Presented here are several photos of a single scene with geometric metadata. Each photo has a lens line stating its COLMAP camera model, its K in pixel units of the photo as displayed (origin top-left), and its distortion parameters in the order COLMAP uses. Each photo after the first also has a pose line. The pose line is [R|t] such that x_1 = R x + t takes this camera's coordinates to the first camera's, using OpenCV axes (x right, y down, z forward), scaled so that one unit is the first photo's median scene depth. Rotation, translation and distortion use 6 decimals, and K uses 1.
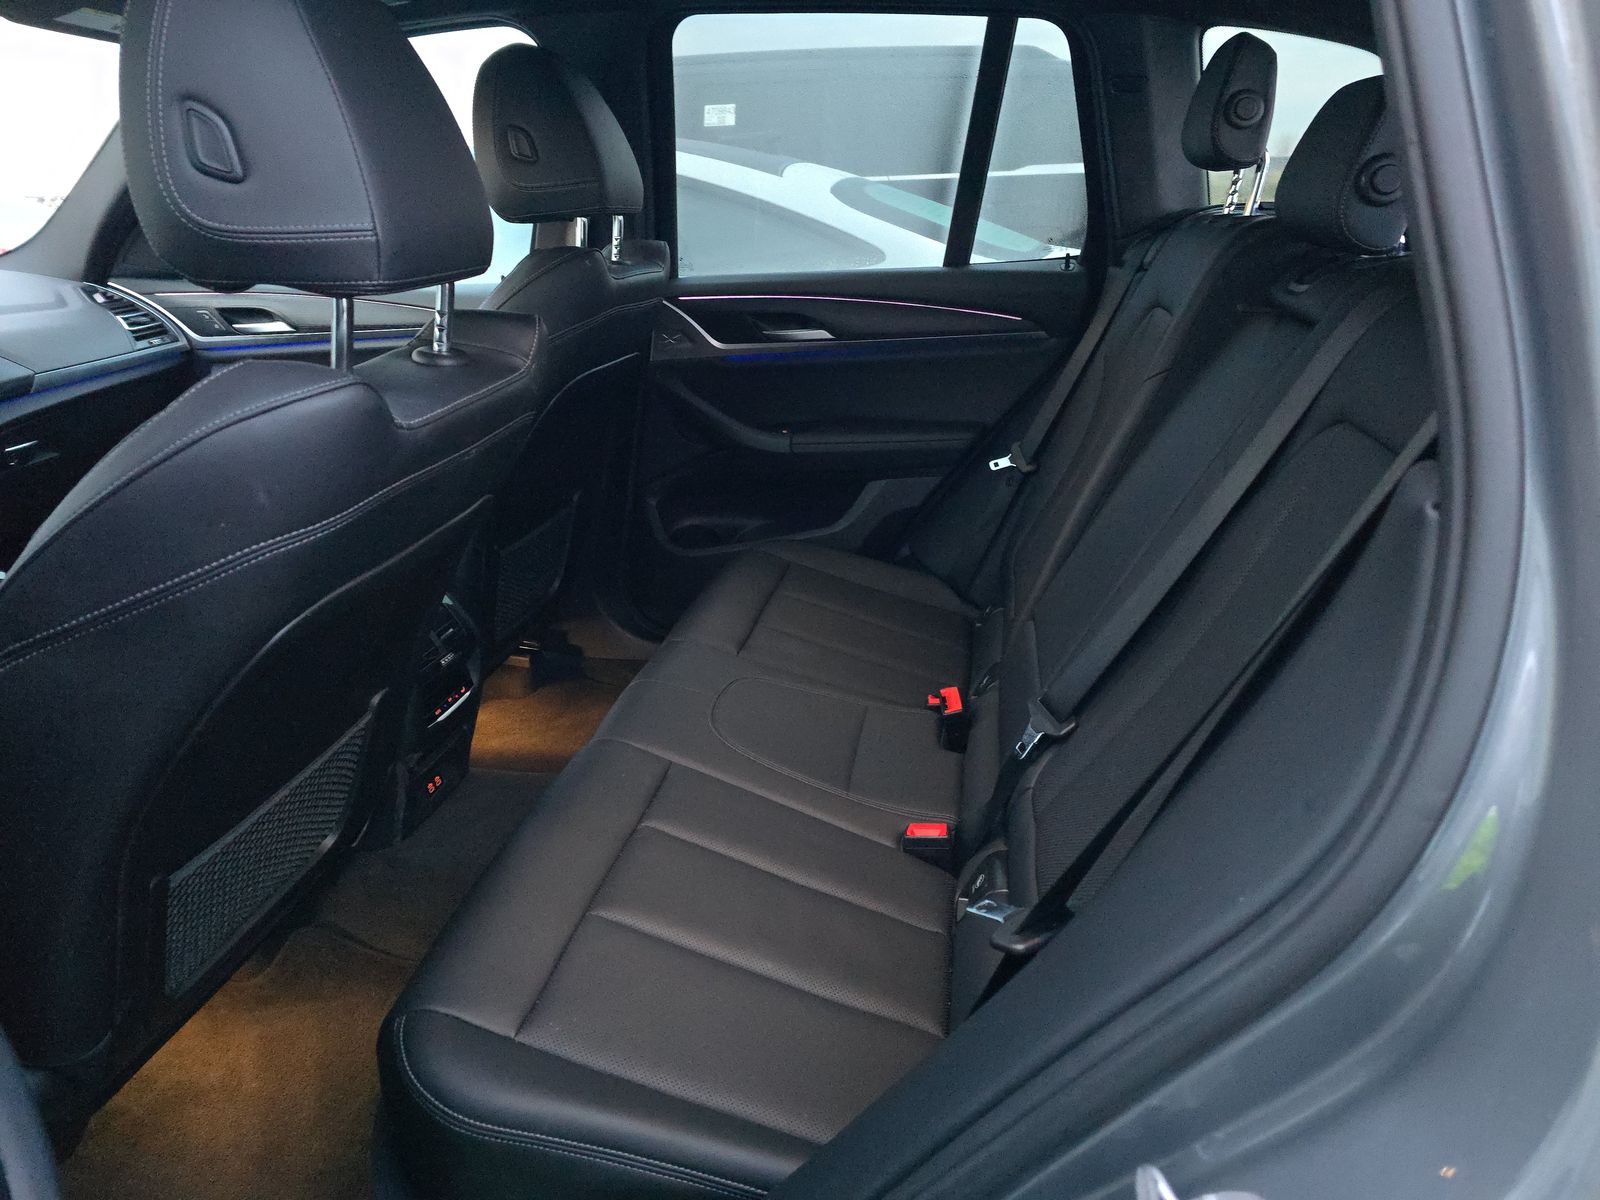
lens RADIAL K [[1064.1, 0, 795.1], [0, 1064.1, 610.7], [0, 0, 1]] dist [0.035484, -0.017569]
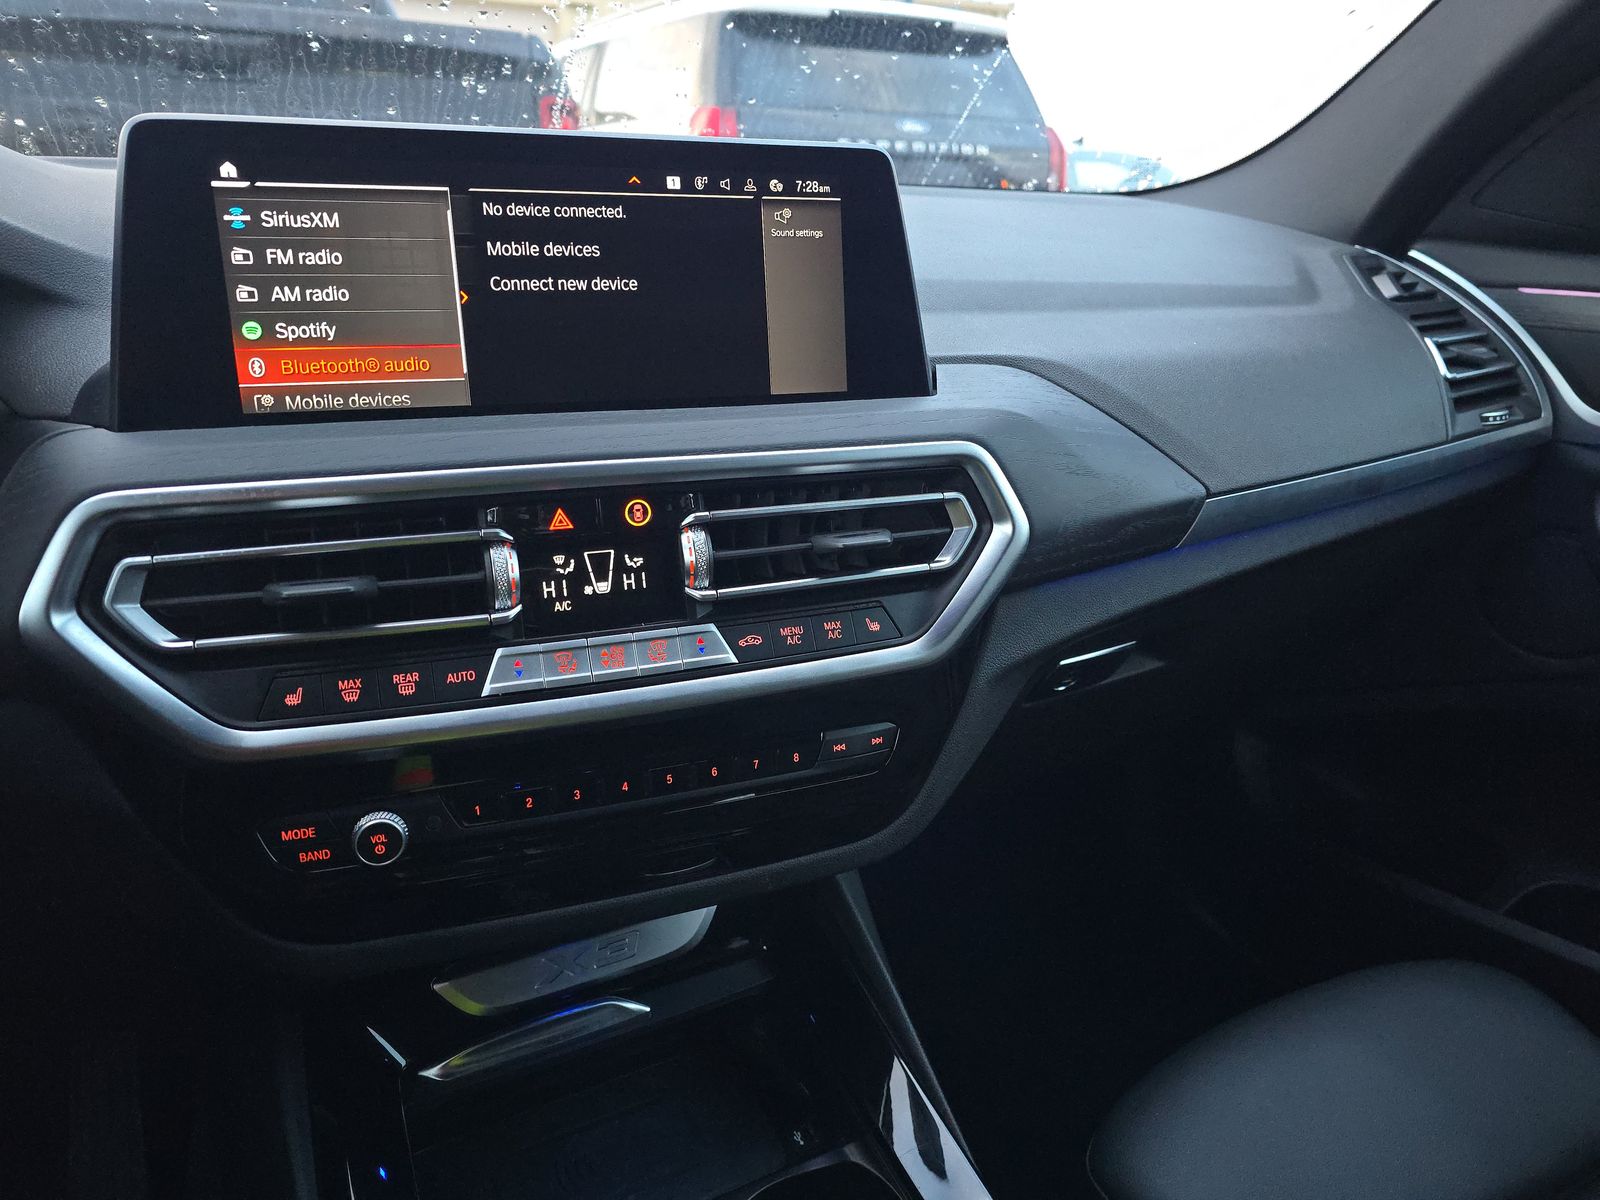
lens RADIAL K [[1064.1, 0, 798.9], [0, 1064.1, 601.4], [0, 0, 1]] dist [0.035484, -0.017569]
pose [[0.621622, 0.310016, -0.719359, -0.450086], [-0.314216, 0.939912, 0.133542, -0.162456], [0.717534, 0.143022, 0.681682, 0.579754]]
